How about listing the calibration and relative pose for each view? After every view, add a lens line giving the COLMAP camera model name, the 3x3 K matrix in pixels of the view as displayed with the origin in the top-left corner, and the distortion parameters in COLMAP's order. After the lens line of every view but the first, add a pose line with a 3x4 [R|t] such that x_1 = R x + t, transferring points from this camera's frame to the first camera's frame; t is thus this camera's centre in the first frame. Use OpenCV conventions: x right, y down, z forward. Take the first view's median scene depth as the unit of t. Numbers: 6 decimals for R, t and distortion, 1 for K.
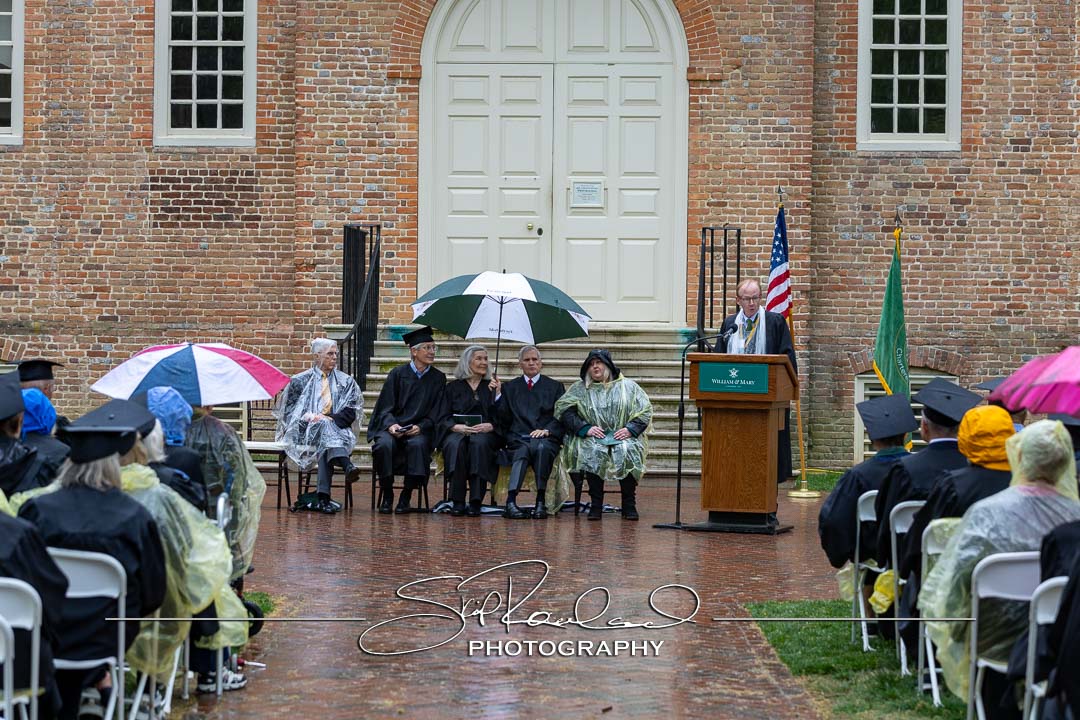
lens RADIAL K [[3091.2, 0, 540.0], [0, 3091.2, 360.0], [0, 0, 1]] dist [-0.040463, -0.354554]
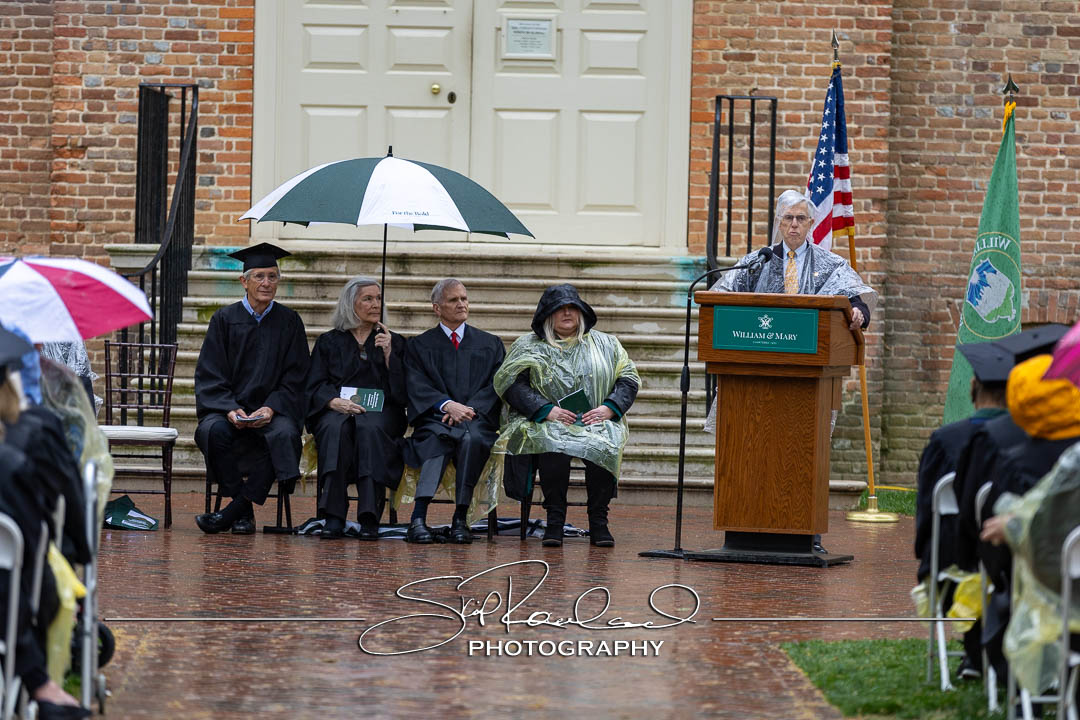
lens RADIAL K [[4047.7, 0, 540.0], [0, 4047.7, 360.0], [0, 0, 1]] dist [-0.098392, -2.037380]
pose [[0.999912, 0.012079, 0.005441, 0.013708], [-0.012175, 0.999763, 0.018046, -0.003924], [-0.005222, -0.018111, 0.999822, 0.189148]]
